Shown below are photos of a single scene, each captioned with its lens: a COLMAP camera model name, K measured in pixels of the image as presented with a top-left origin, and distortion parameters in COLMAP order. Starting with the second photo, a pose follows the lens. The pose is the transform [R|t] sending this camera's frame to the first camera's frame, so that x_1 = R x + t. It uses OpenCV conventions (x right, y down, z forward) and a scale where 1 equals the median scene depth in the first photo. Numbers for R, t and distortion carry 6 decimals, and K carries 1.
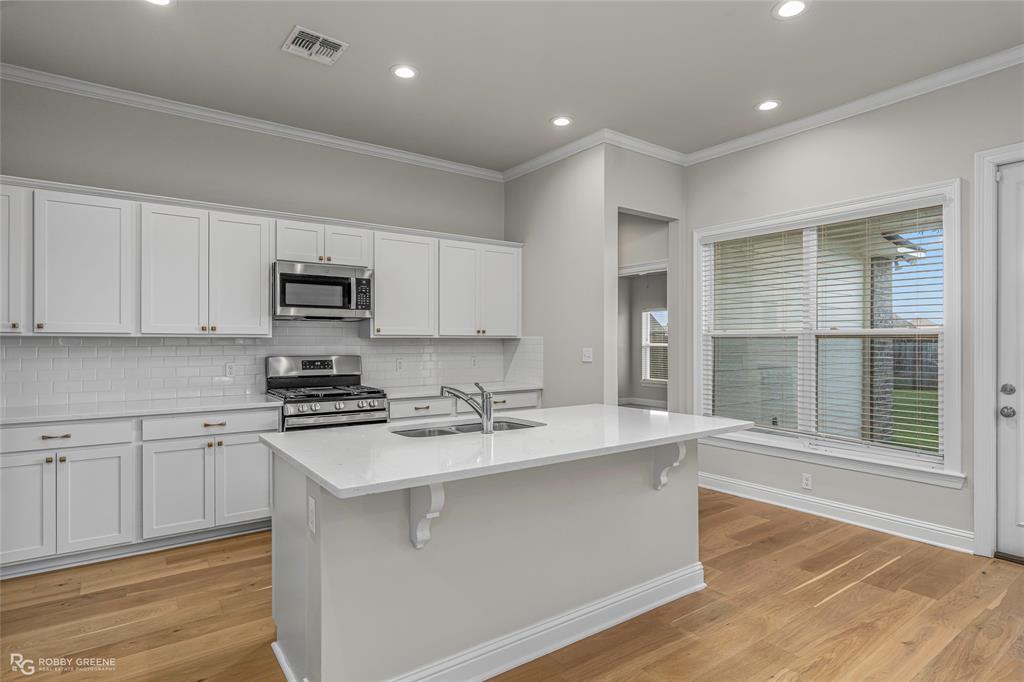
lens RADIAL K [[547.5, 0, 513.5], [0, 547.5, 342.2], [0, 0, 1]] dist [-0.012914, -0.000513]
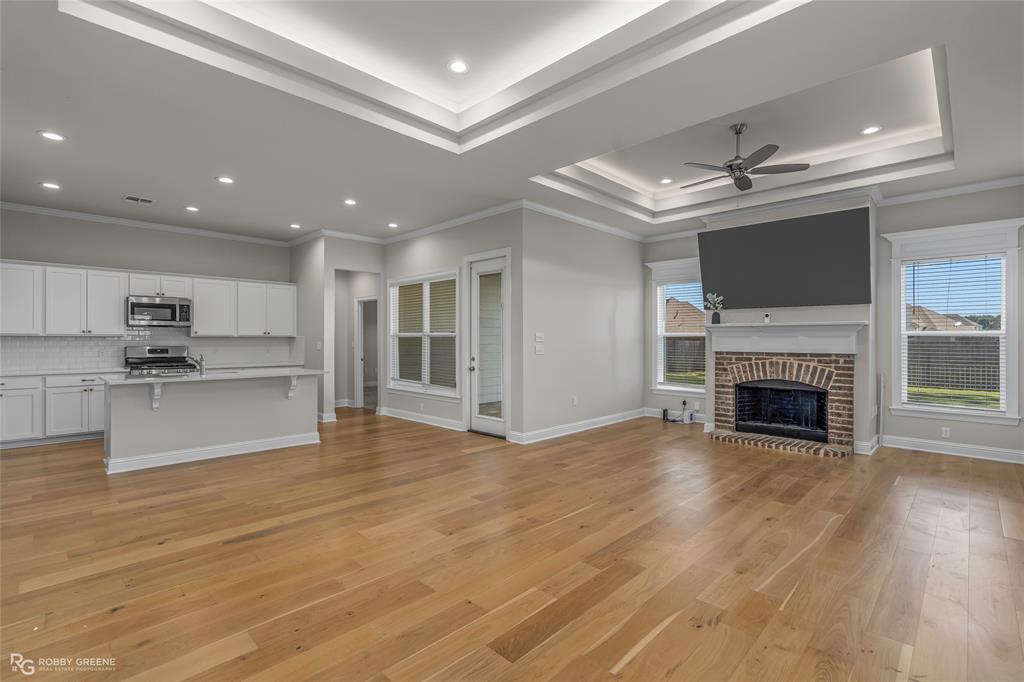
lens RADIAL K [[470.1, 0, 510.9], [0, 470.1, 338.5], [0, 0, 1]] dist [0.000390, -0.001833]
pose [[0.985849, 0.000577, 0.167635, 0.573669], [0.000016, 0.999994, -0.003535, 0.005126], [-0.167635, 0.003488, 0.985843, -0.794220]]
